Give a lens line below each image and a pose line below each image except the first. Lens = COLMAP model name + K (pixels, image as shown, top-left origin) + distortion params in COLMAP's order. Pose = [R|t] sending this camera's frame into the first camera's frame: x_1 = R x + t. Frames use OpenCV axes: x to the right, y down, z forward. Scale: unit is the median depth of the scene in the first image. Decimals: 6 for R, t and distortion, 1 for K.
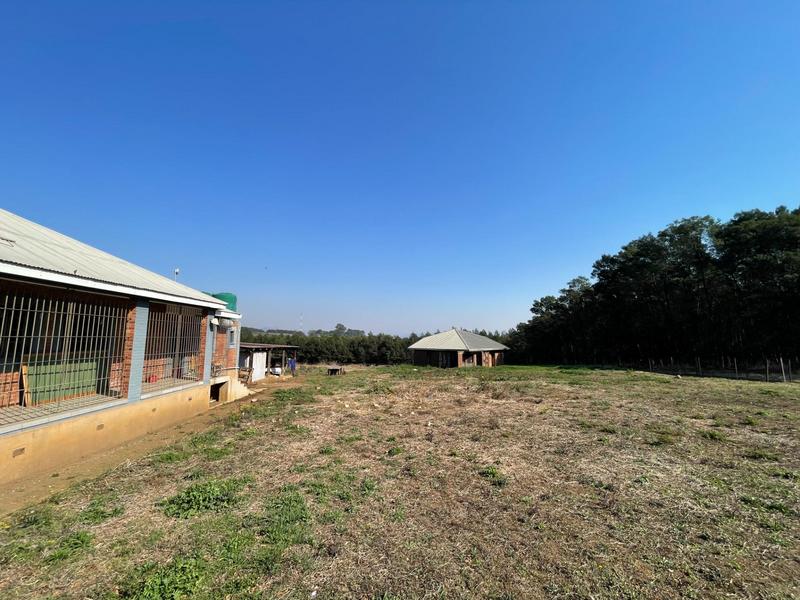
lens RADIAL K [[327.0, 0, 401.1], [0, 327.0, 299.3], [0, 0, 1]] dist [0.000254, -0.000288]
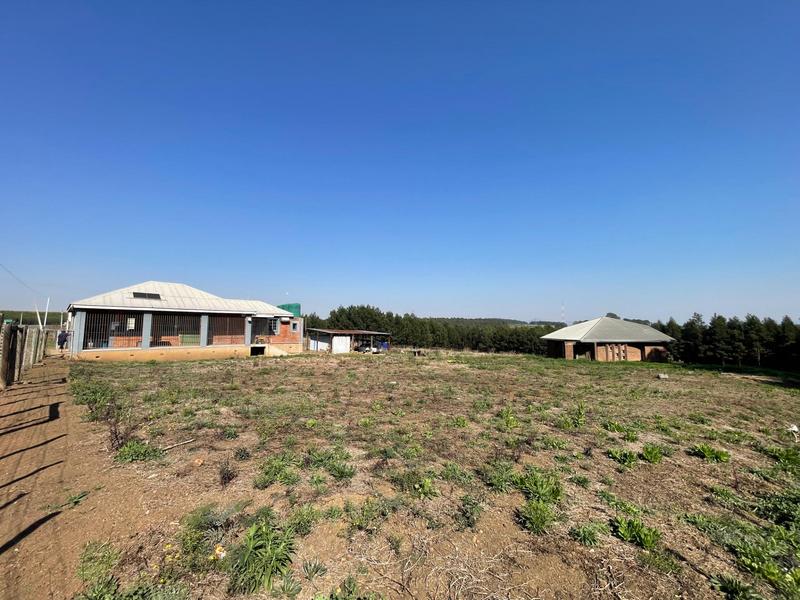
lens RADIAL K [[327.0, 0, 400.7], [0, 327.0, 300.3], [0, 0, 1]] dist [0.000254, -0.000288]
pose [[0.697413, -0.065141, -0.713703, 2.511784], [0.085018, 0.996348, -0.007860, 0.058110], [0.711609, -0.055196, 0.700405, 0.207528]]
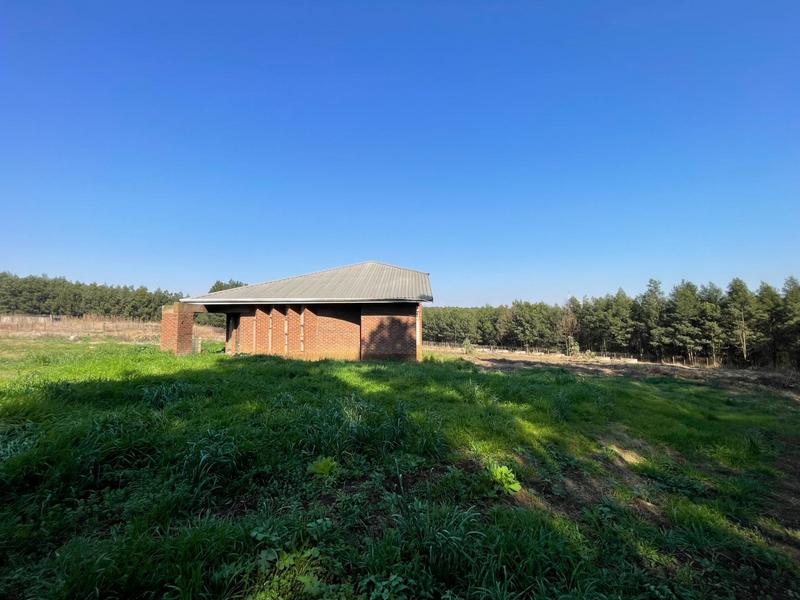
lens RADIAL K [[327.0, 0, 403.3], [0, 327.0, 296.9], [0, 0, 1]] dist [0.000254, -0.000288]
pose [[0.672664, -0.060539, -0.737467, 3.024263], [0.093754, 0.995588, 0.003787, 0.851757], [0.733984, -0.071688, 0.675373, 4.668821]]
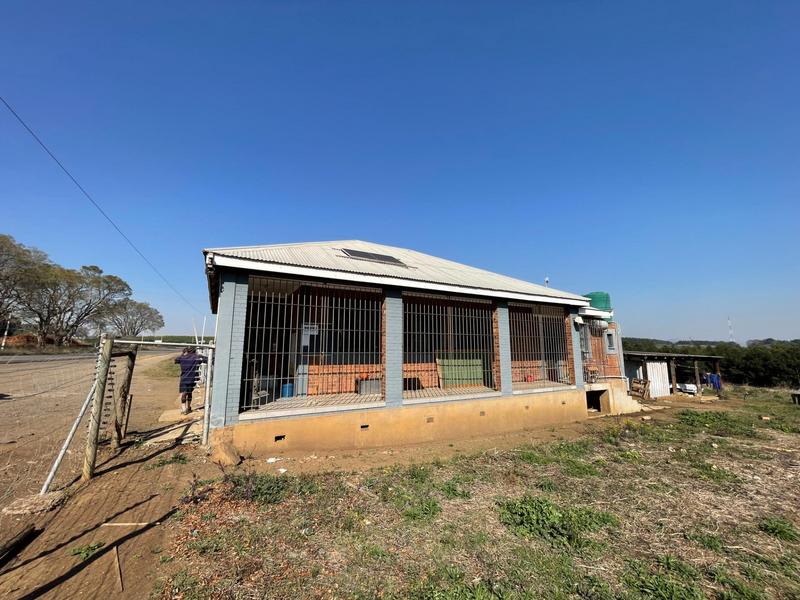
lens RADIAL K [[327.0, 0, 399.8], [0, 327.0, 300.5], [0, 0, 1]] dist [0.000254, -0.000288]
pose [[0.464914, -0.138352, -0.874479, -0.002359], [0.105870, 0.989315, -0.100235, 0.071762], [0.879003, -0.045981, 0.474594, 0.190164]]
